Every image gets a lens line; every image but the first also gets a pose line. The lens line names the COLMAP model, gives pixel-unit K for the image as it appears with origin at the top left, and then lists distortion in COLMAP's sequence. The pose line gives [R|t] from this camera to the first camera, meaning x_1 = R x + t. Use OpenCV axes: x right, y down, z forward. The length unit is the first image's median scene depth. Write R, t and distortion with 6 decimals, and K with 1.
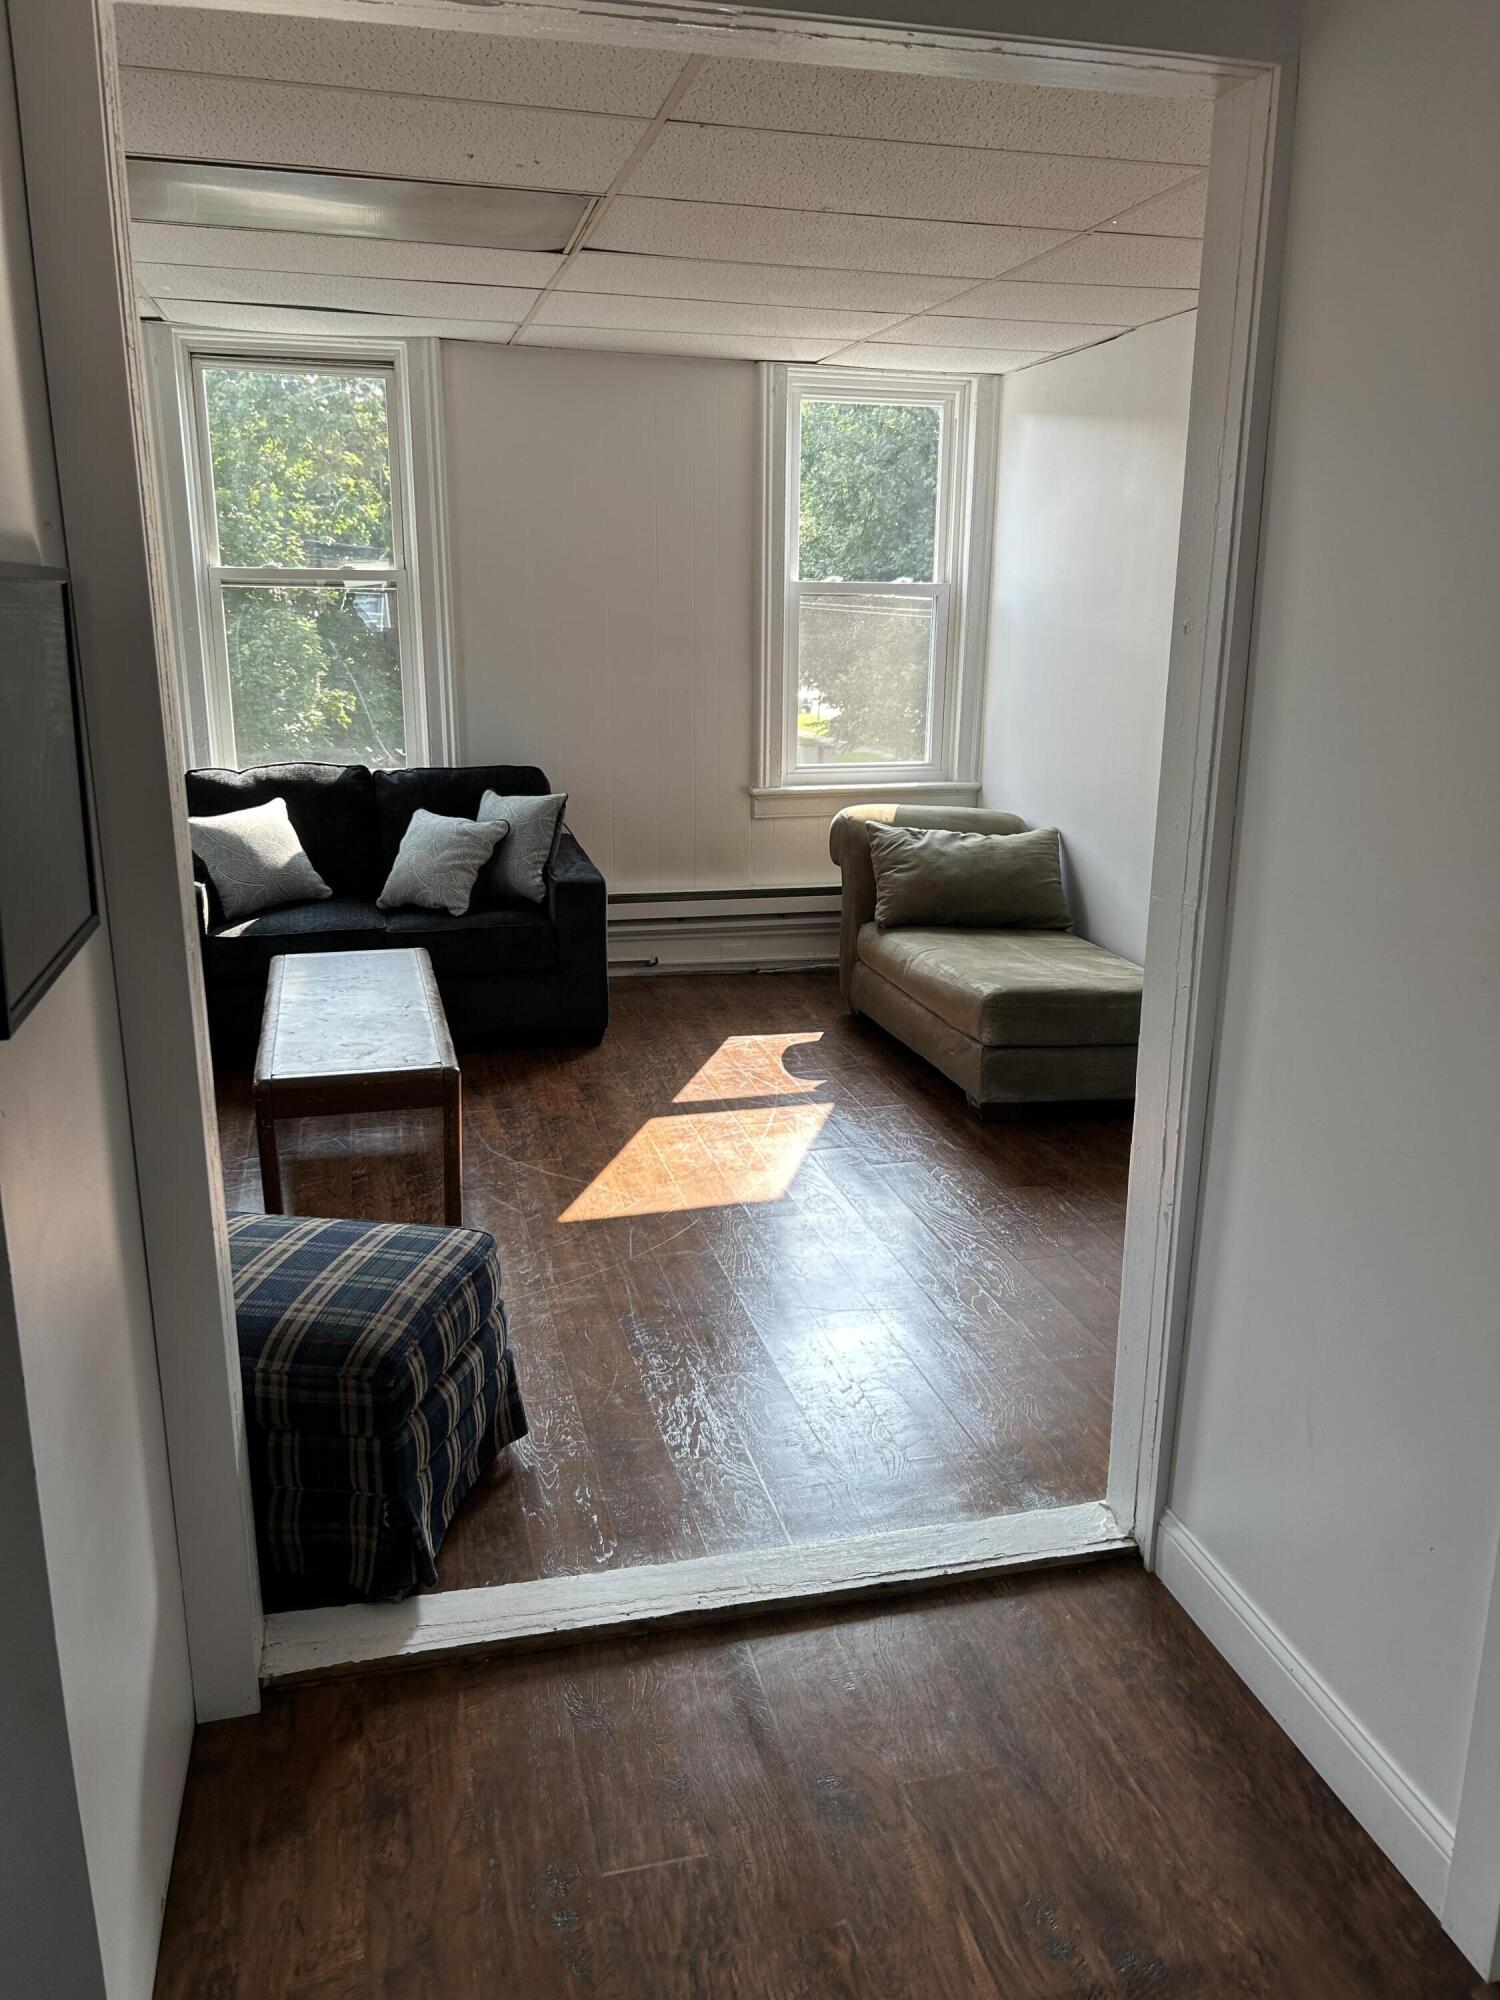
lens RADIAL K [[1472.2, 0, 750.0], [0, 1472.2, 1000.0], [0, 0, 1]] dist [0.062906, -0.114776]
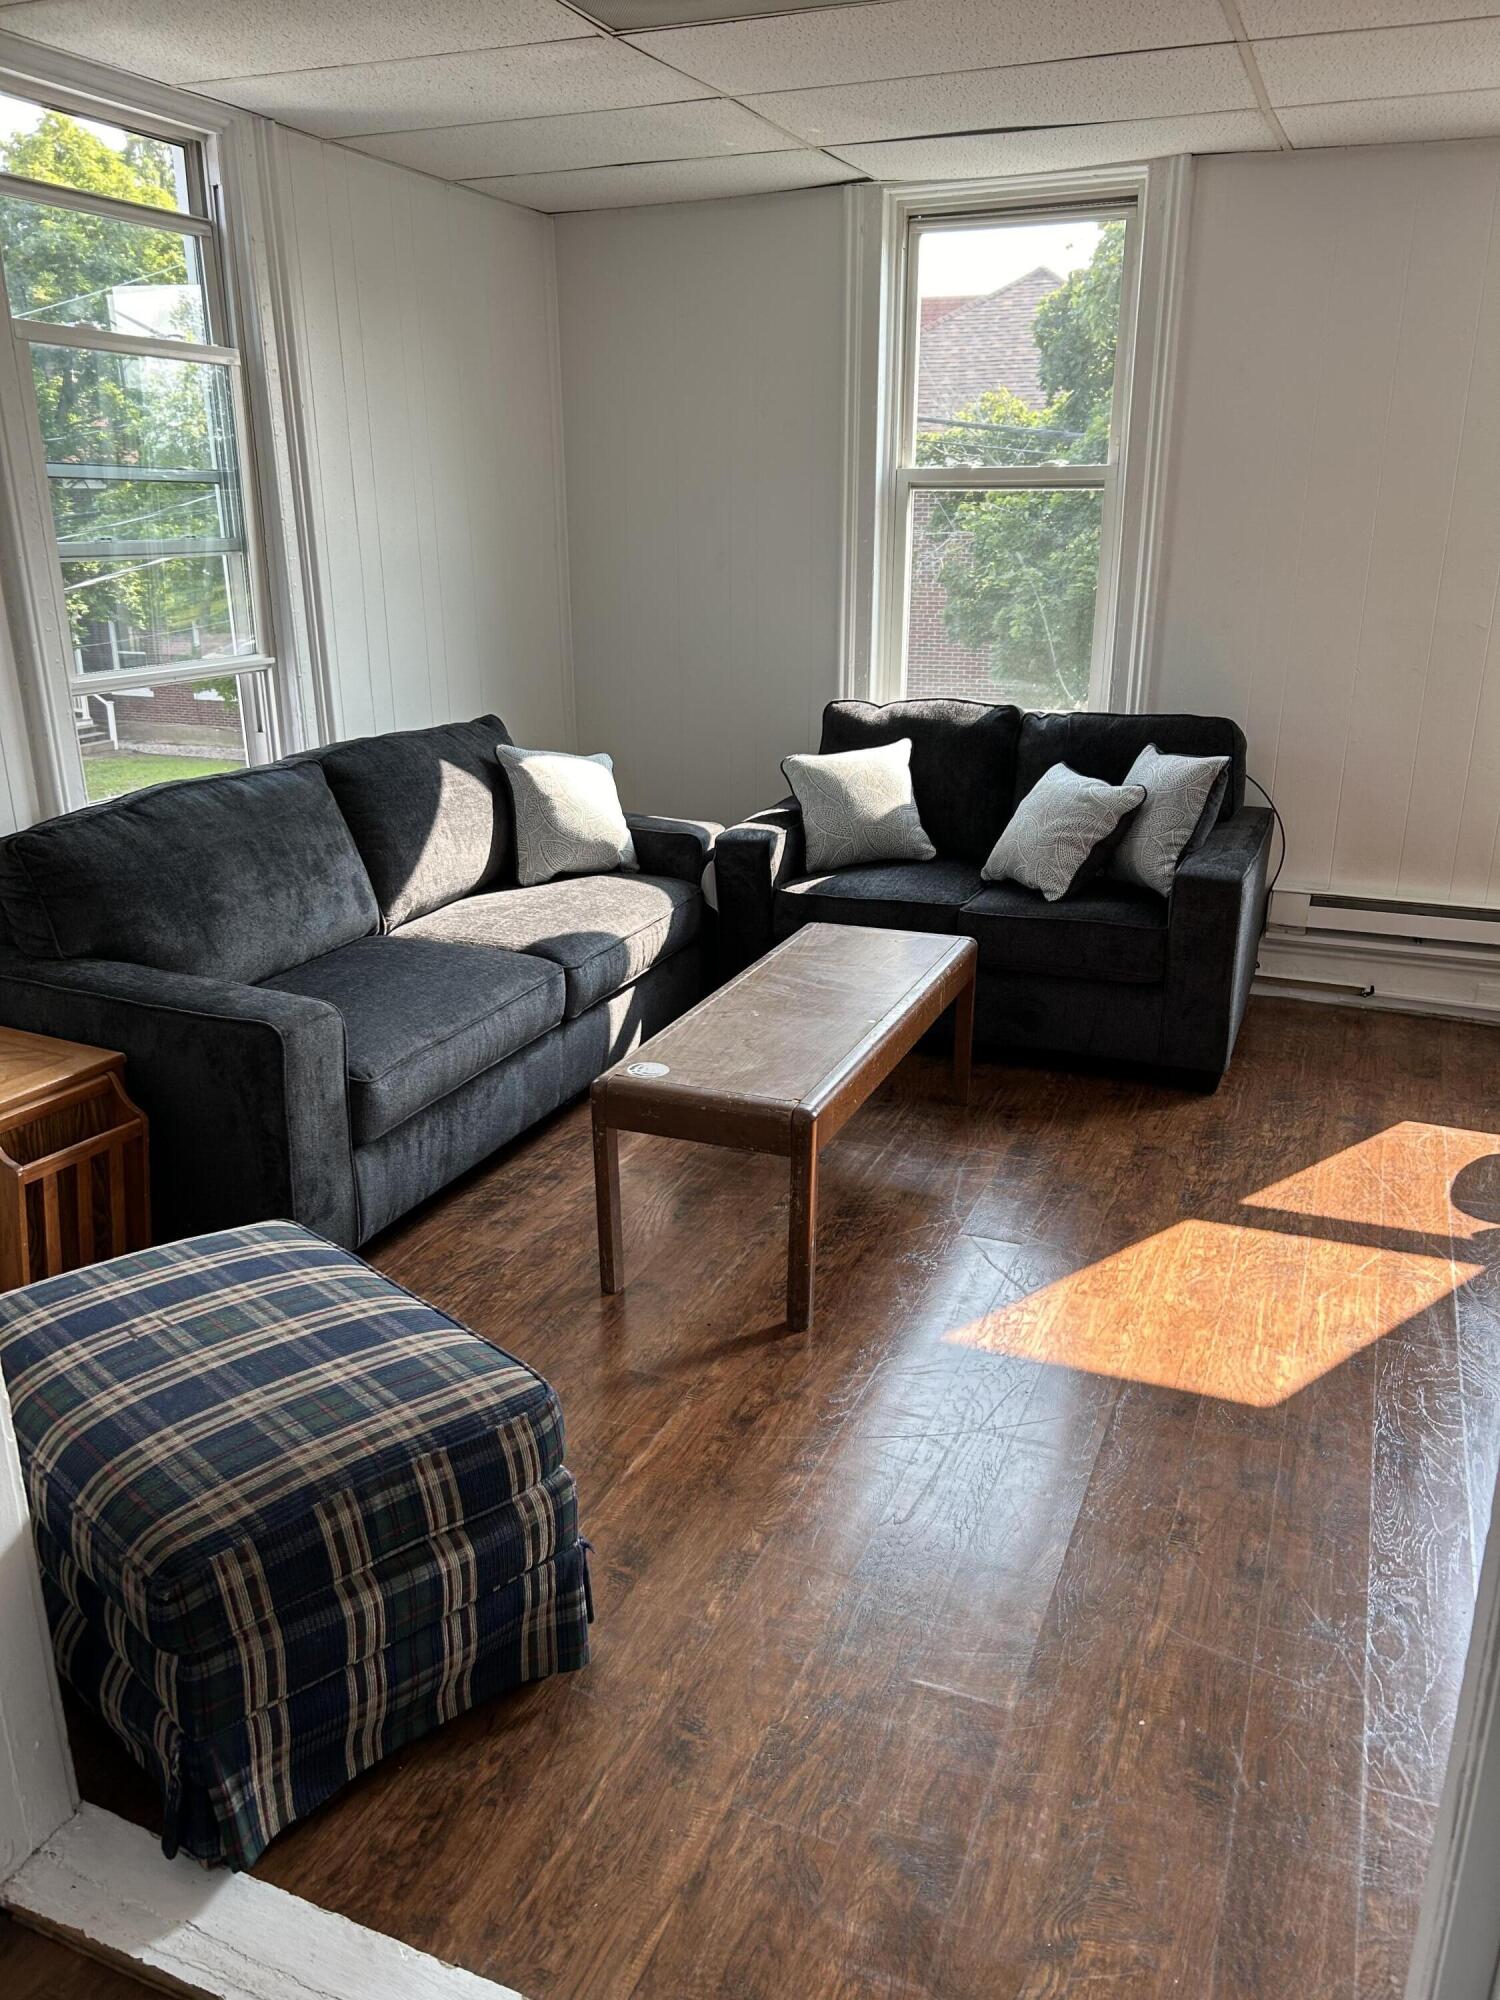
lens RADIAL K [[1480.4, 0, 750.0], [0, 1480.4, 1000.0], [0, 0, 1]] dist [0.069073, -0.066571]
pose [[0.792542, 0.173726, -0.584548, 0.152541], [-0.145119, 0.984755, 0.095912, -0.057625], [0.592299, 0.008815, 0.805670, 0.252153]]
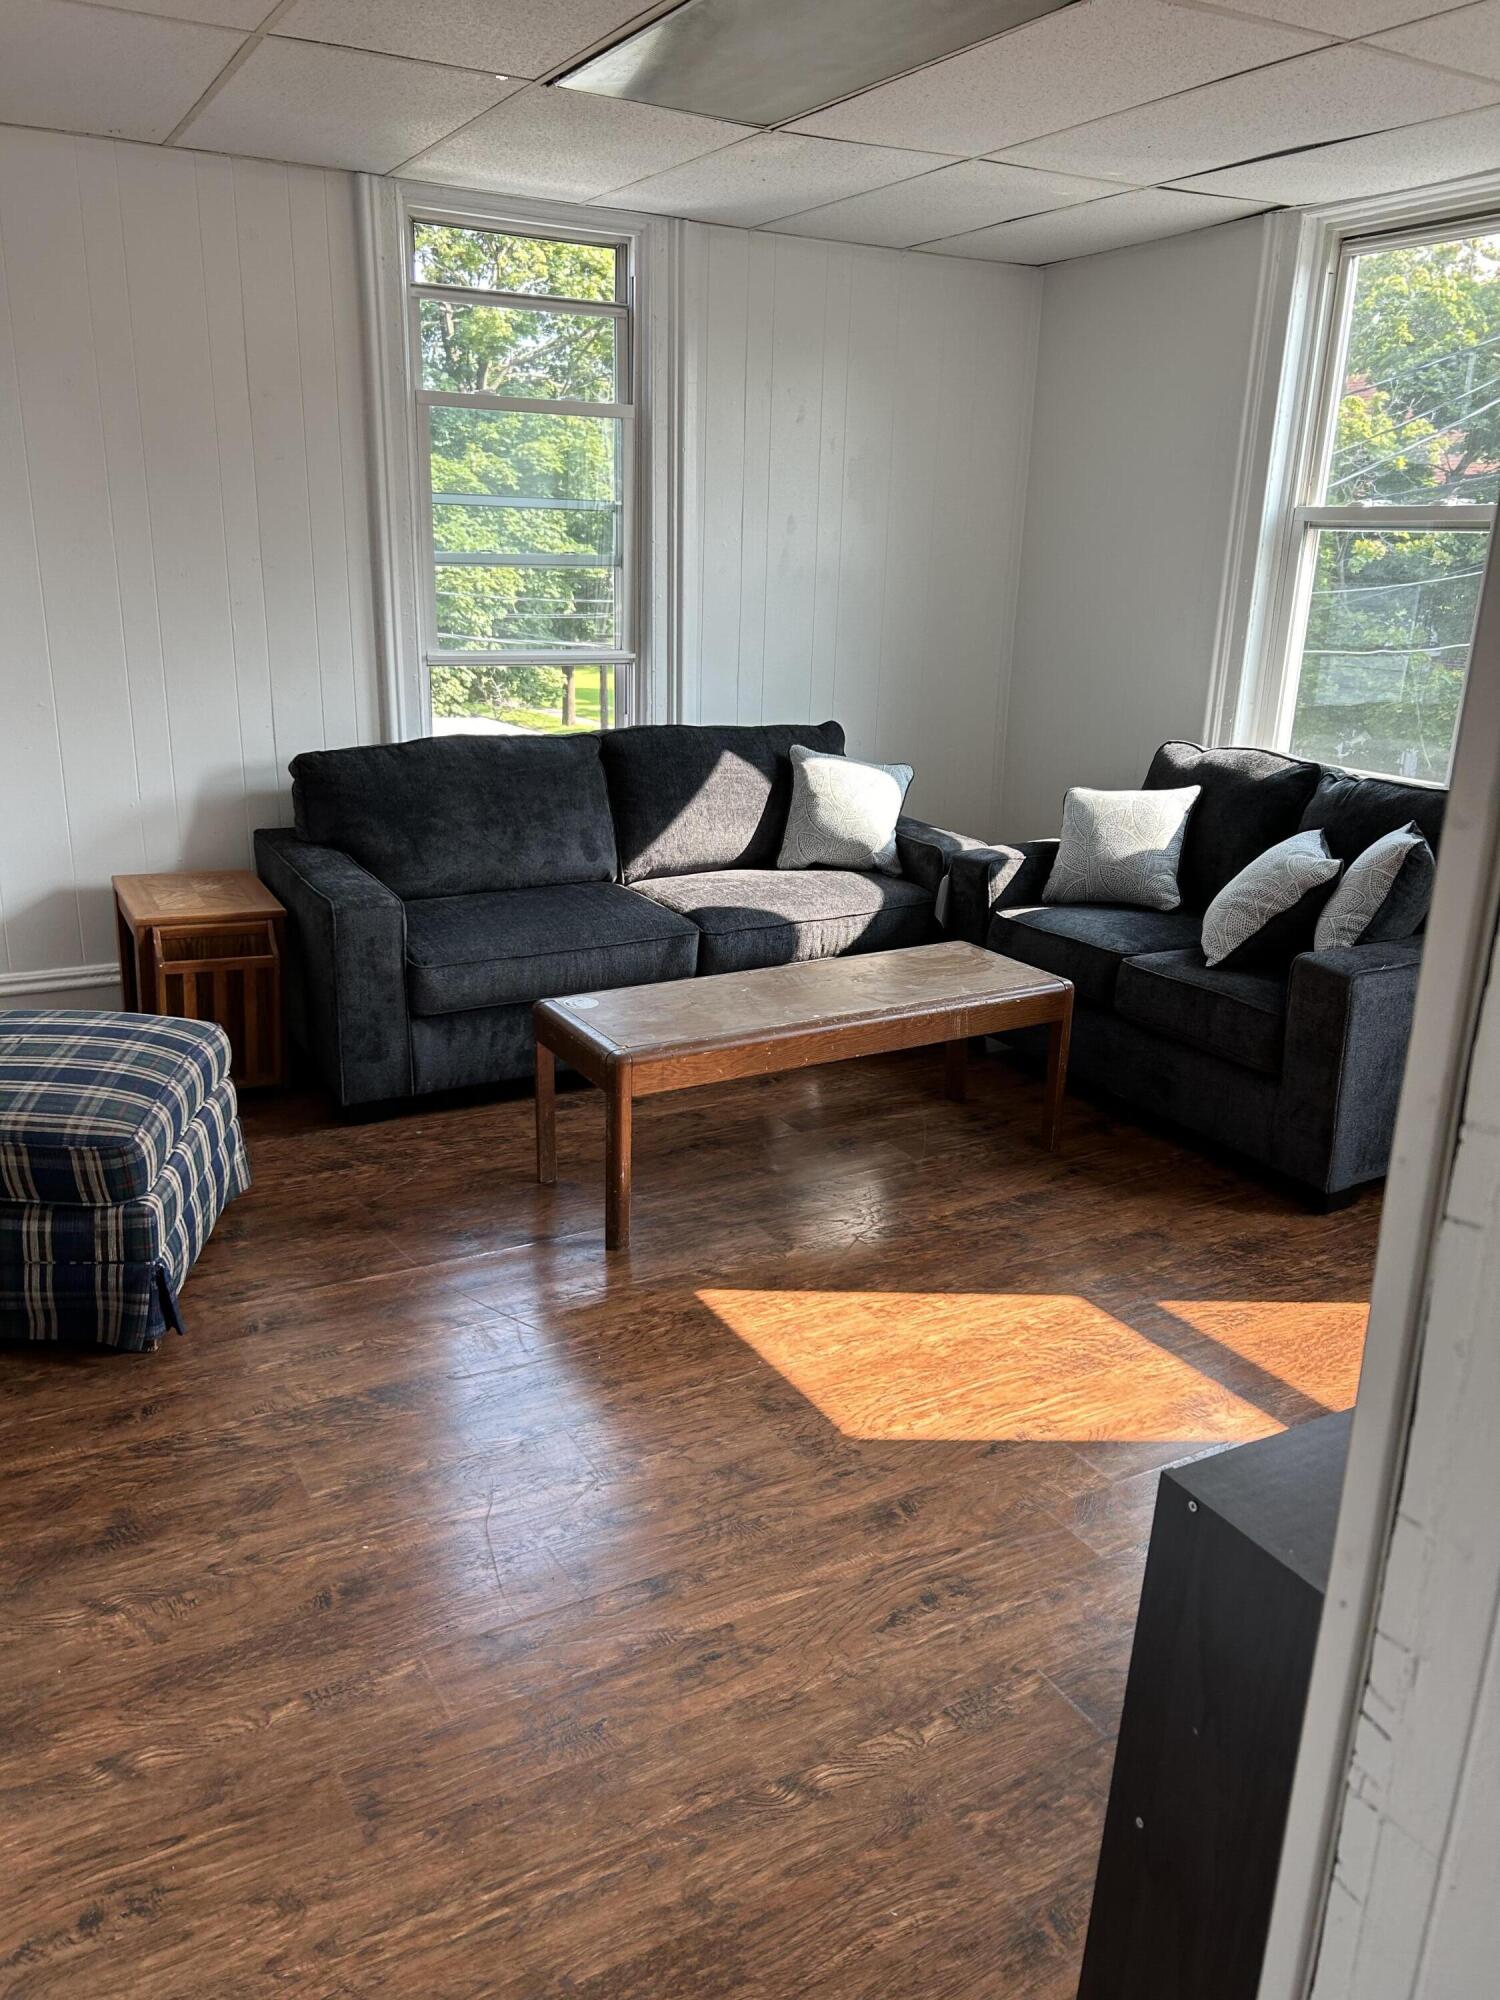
lens RADIAL K [[1480.7, 0, 750.0], [0, 1480.7, 1000.0], [0, 0, 1]] dist [0.081945, -0.099979]
pose [[0.255405, 0.279316, -0.925608, 0.441701], [-0.272580, 0.939327, 0.208242, -0.134820], [0.927614, 0.199116, 0.316045, 0.548837]]
